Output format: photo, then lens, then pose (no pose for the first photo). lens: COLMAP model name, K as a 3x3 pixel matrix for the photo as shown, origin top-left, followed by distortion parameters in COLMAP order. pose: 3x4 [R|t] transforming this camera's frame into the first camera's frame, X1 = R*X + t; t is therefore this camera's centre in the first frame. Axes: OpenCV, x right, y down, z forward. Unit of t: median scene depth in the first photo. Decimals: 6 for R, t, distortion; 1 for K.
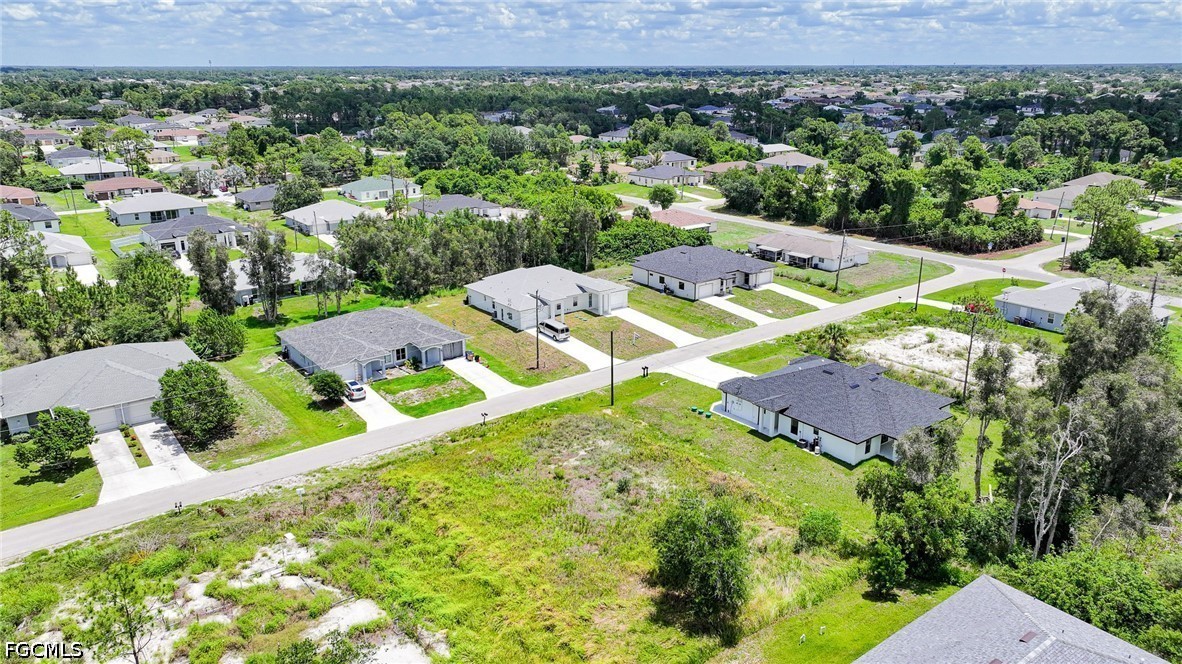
lens RADIAL K [[838.5, 0, 592.1], [0, 838.5, 333.4], [0, 0, 1]] dist [0.000284, 0.013106]
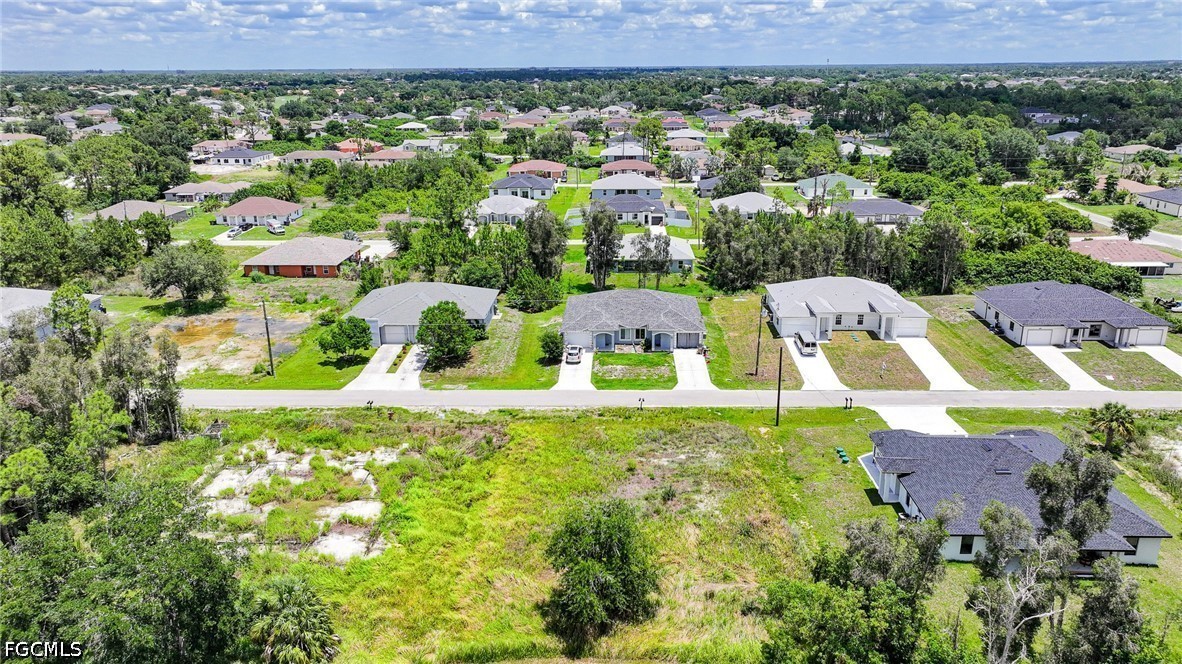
lens RADIAL K [[838.5, 0, 593.4], [0, 838.5, 331.2], [0, 0, 1]] dist [0.000284, 0.013106]
pose [[0.773732, 0.185782, -0.605660, 0.350190], [-0.185702, 0.980549, 0.063542, -0.033340], [0.605685, 0.063308, 0.793182, 0.107030]]
